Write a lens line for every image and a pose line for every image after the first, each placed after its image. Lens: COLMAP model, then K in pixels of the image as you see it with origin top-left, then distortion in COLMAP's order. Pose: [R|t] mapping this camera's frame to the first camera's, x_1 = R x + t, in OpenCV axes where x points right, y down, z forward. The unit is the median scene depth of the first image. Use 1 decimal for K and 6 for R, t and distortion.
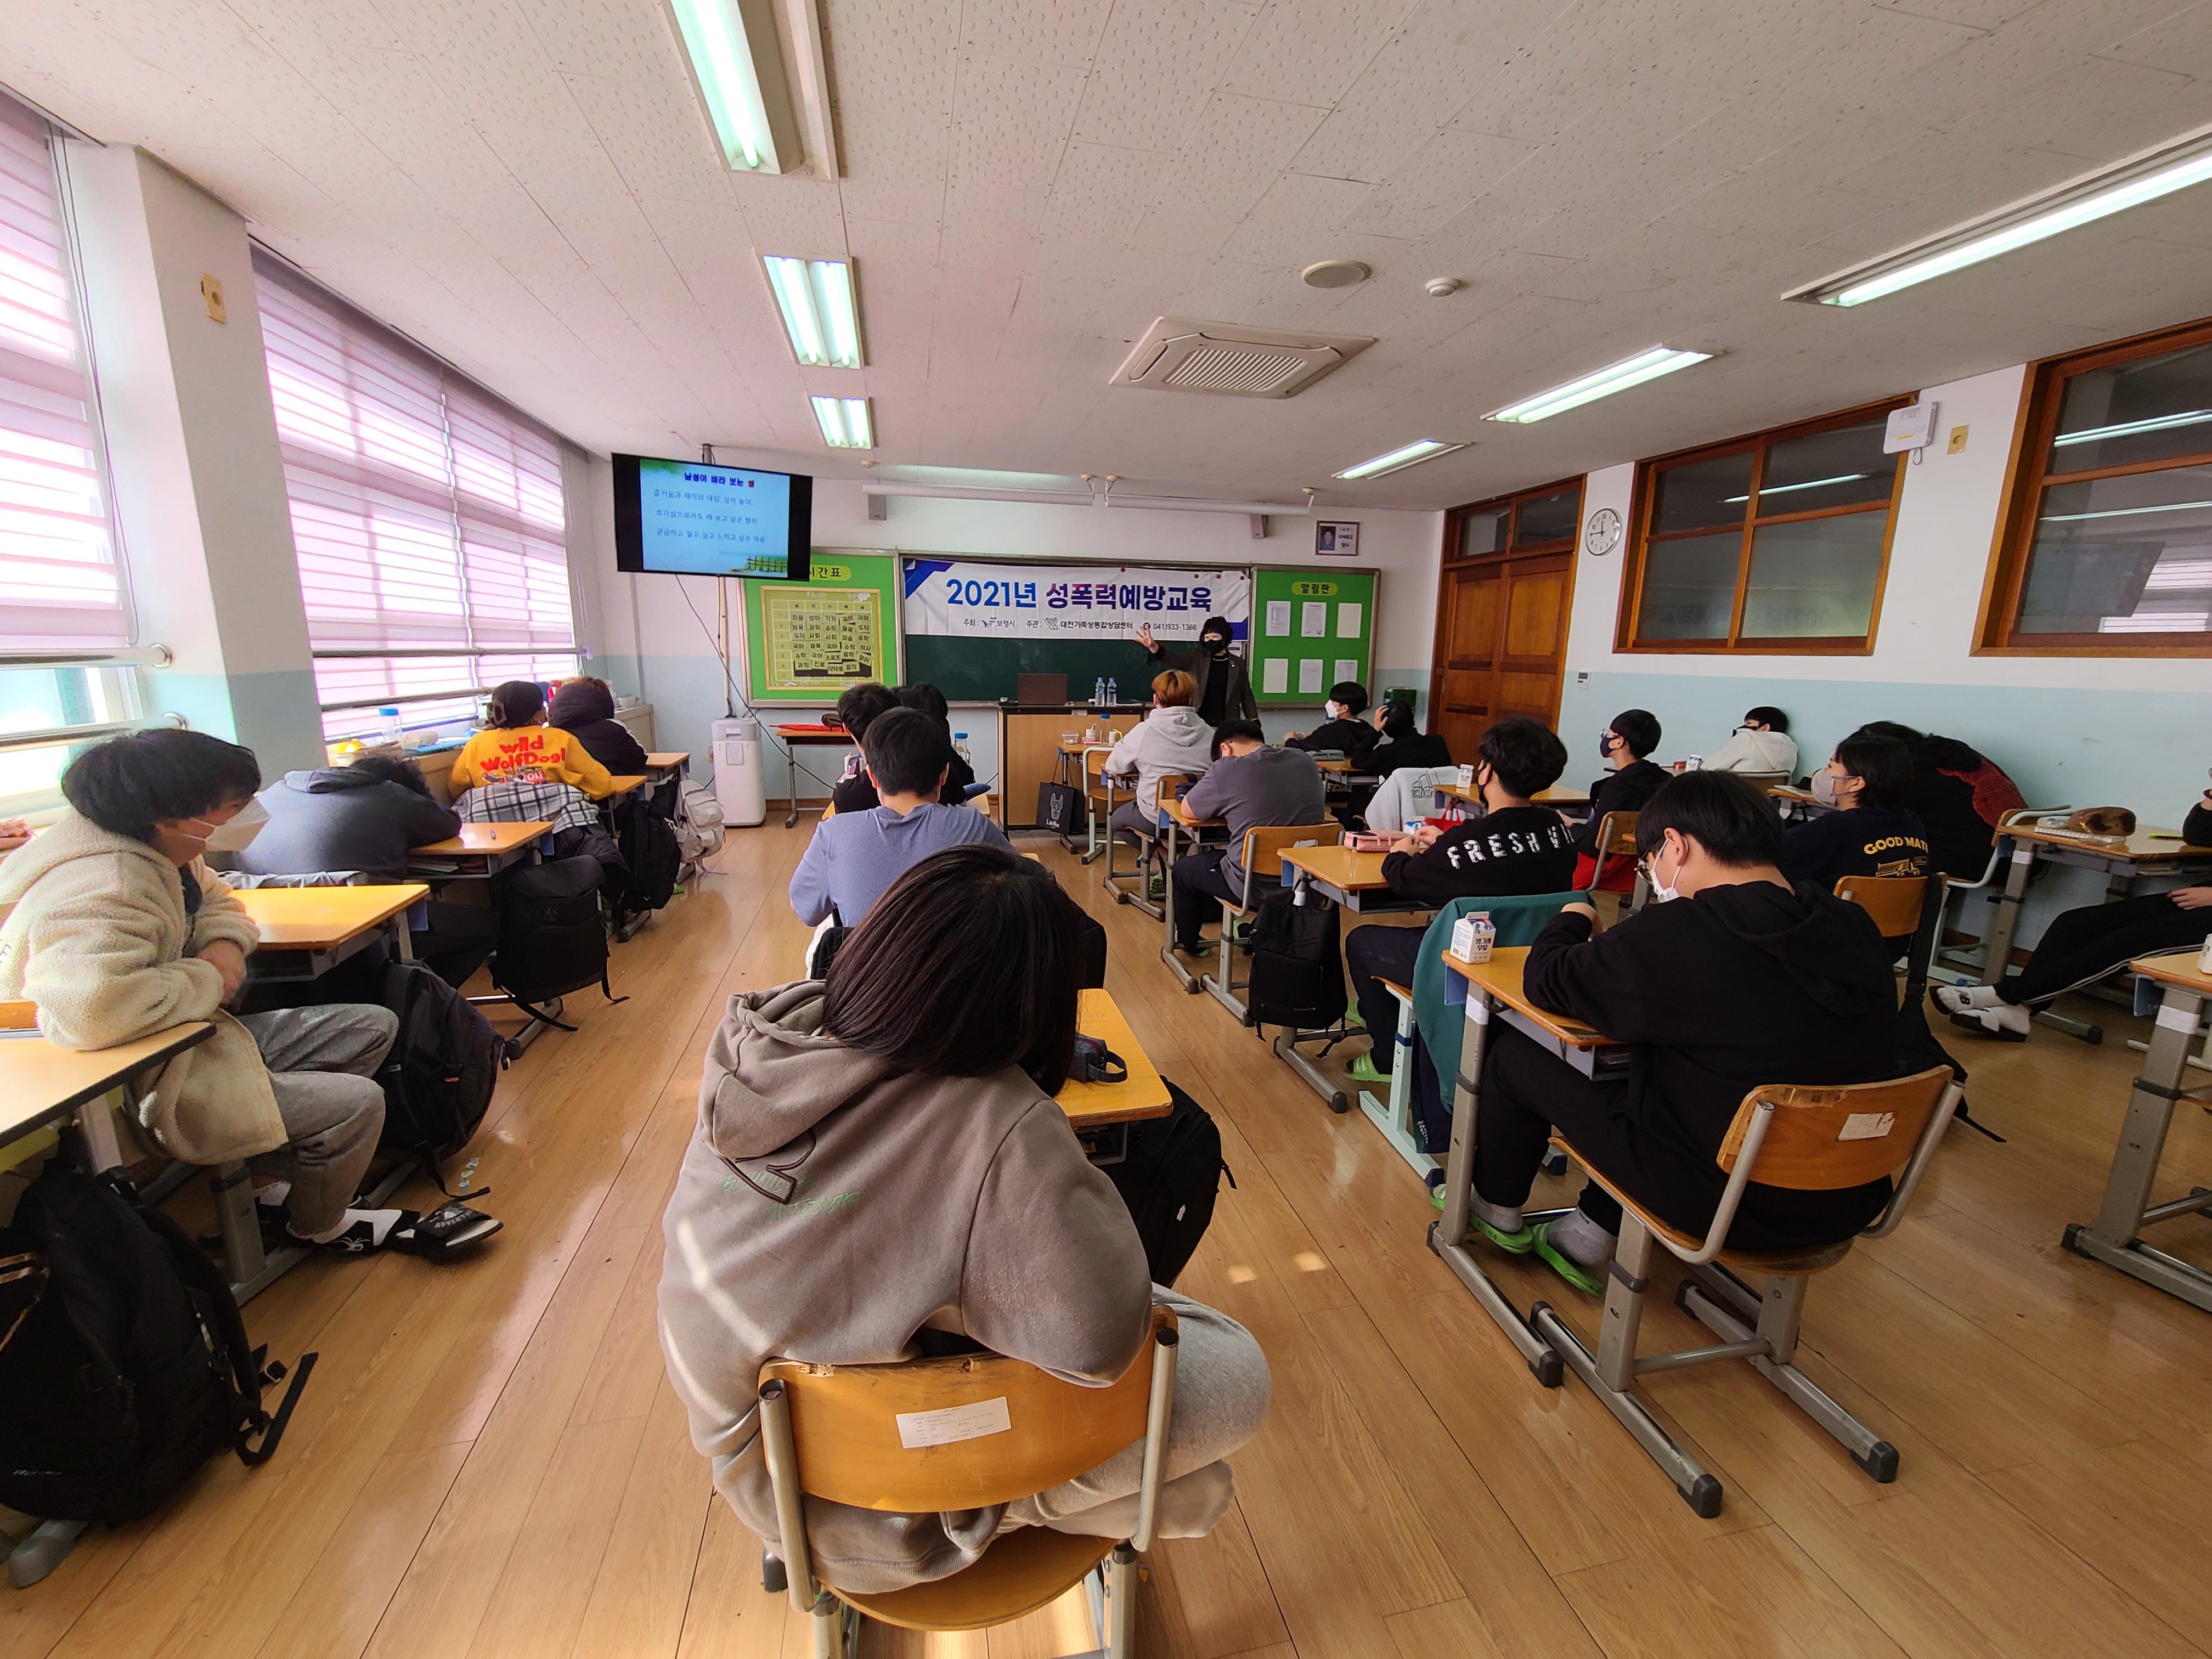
lens RADIAL K [[901.2, 0, 1110.7], [0, 901.2, 830.4], [0, 0, 1]] dist [-0.003421, -0.000466]
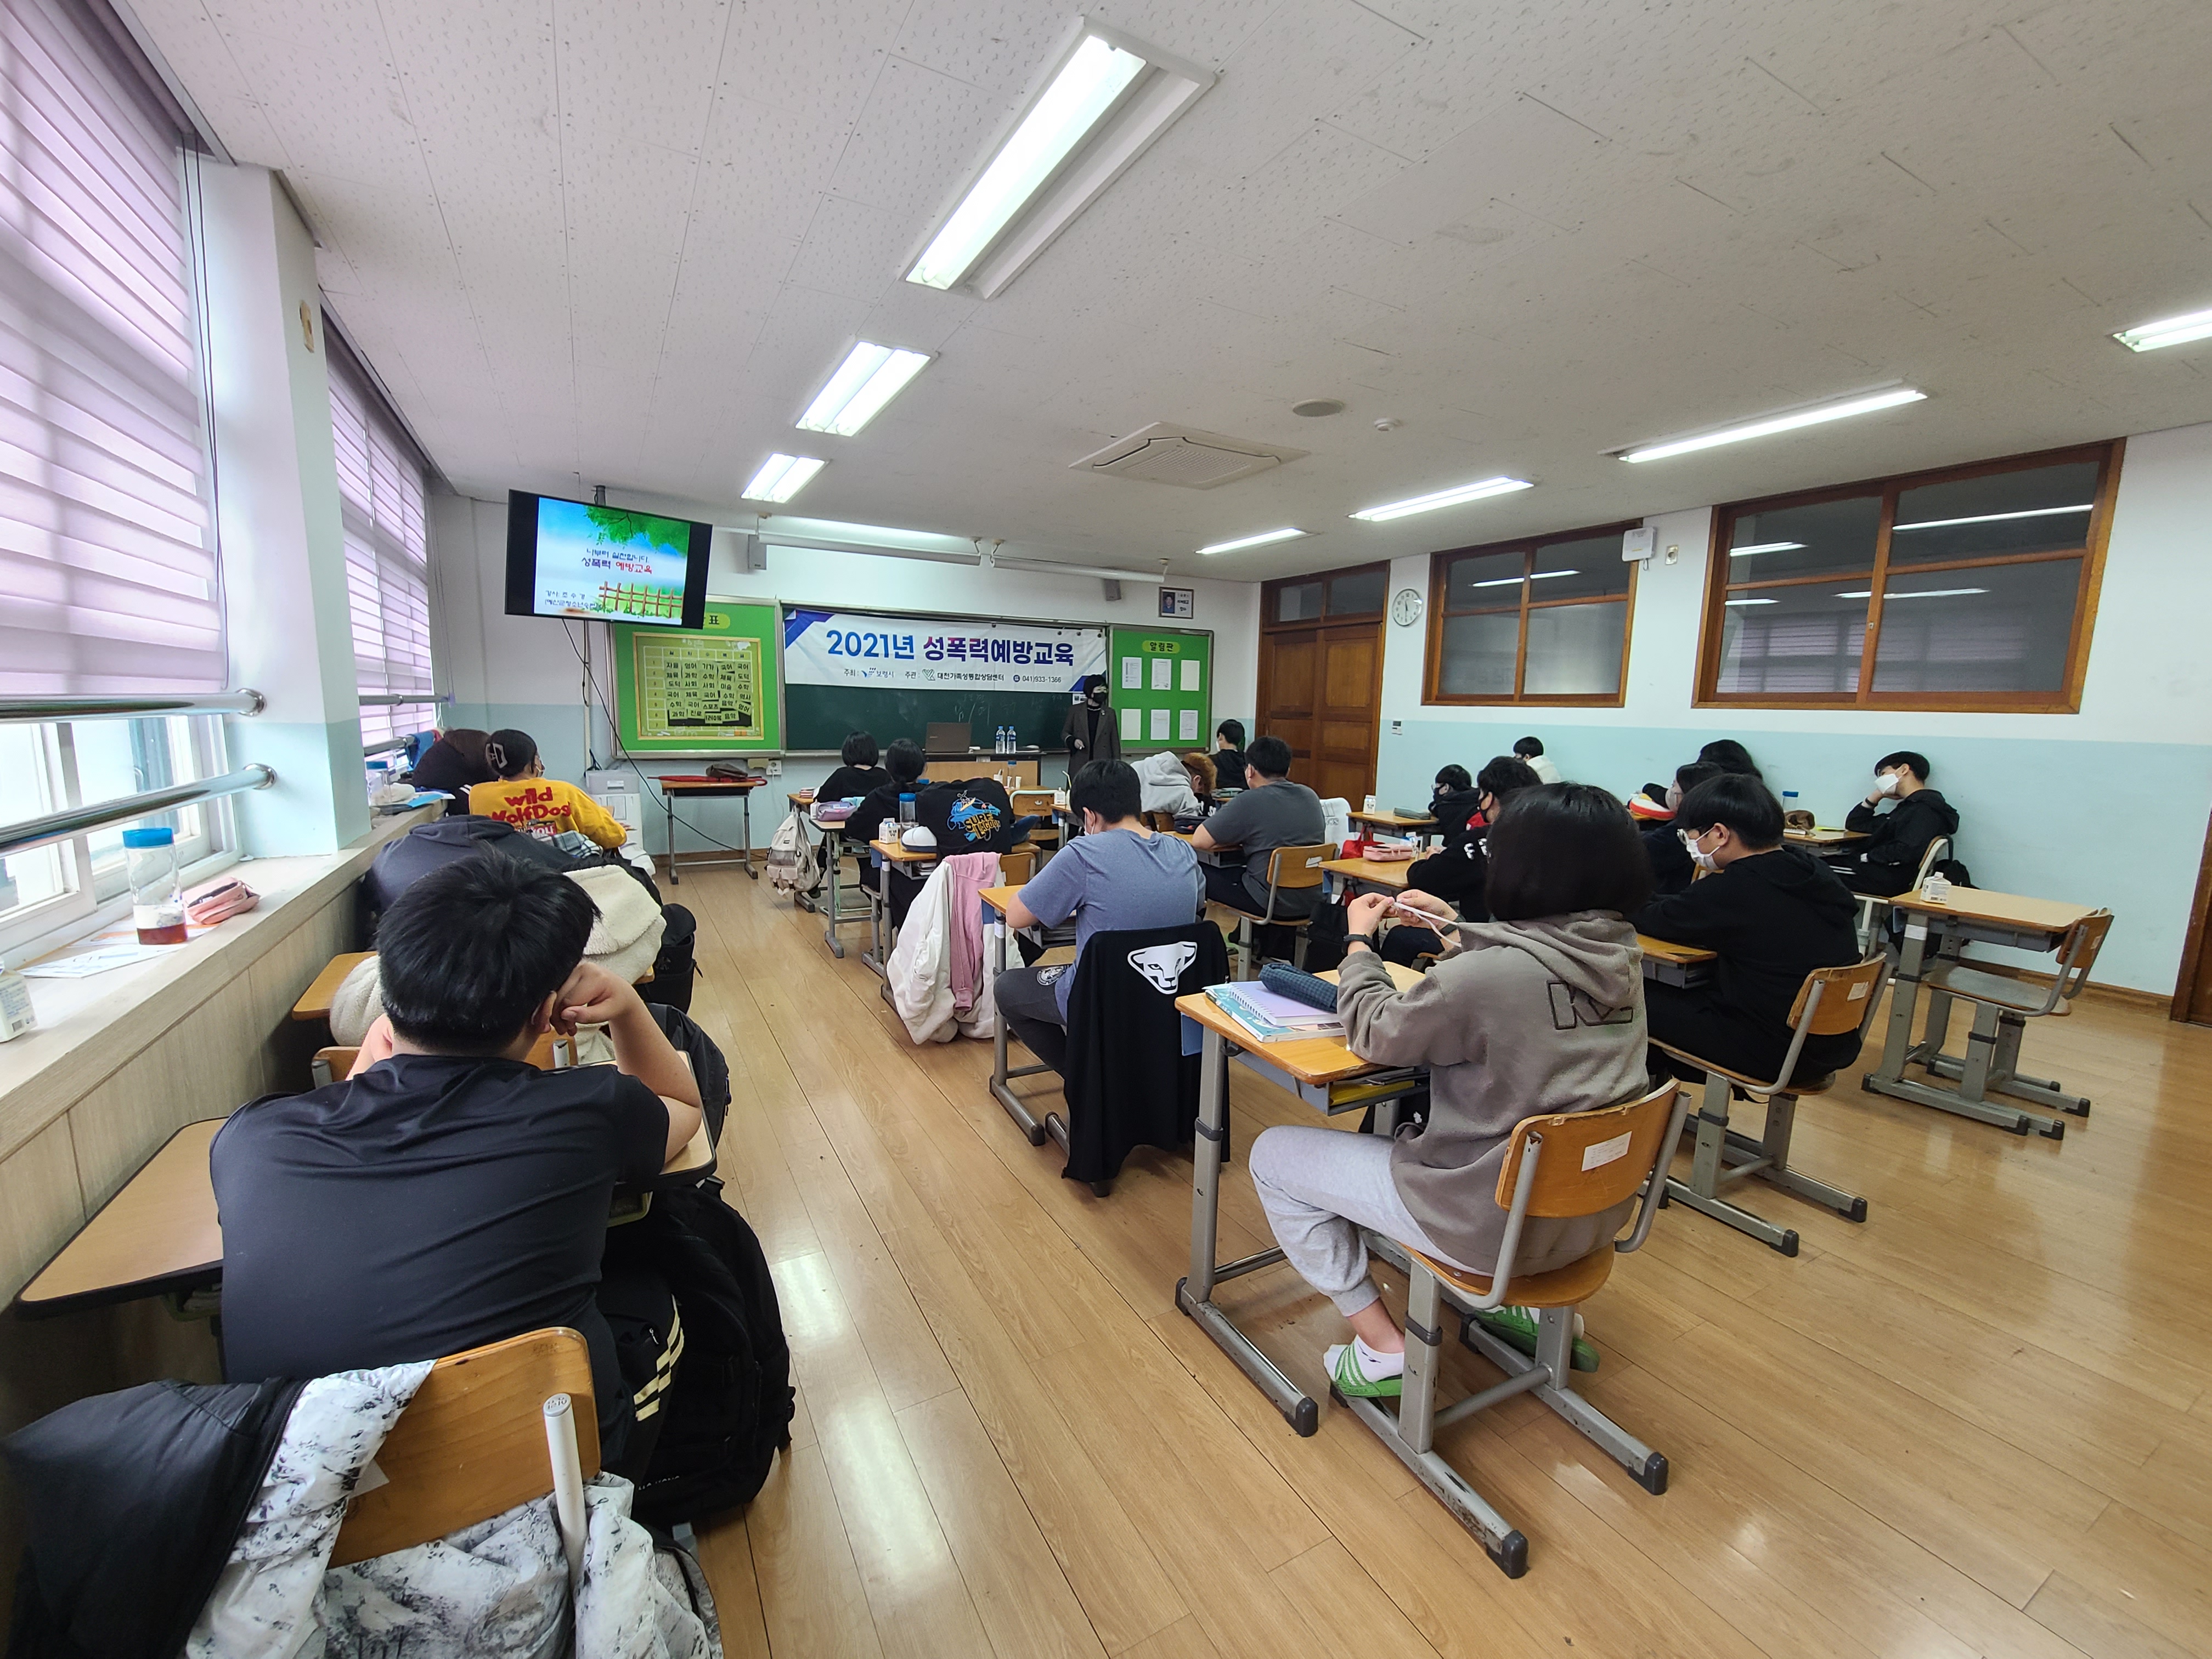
lens RADIAL K [[901.2, 0, 1109.0], [0, 901.2, 827.8], [0, 0, 1]] dist [-0.003421, -0.000466]
pose [[0.957670, -0.035480, 0.285675, -0.182026], [0.051766, 0.997424, -0.049660, 0.008193], [-0.283177, 0.062346, 0.957039, -0.039967]]
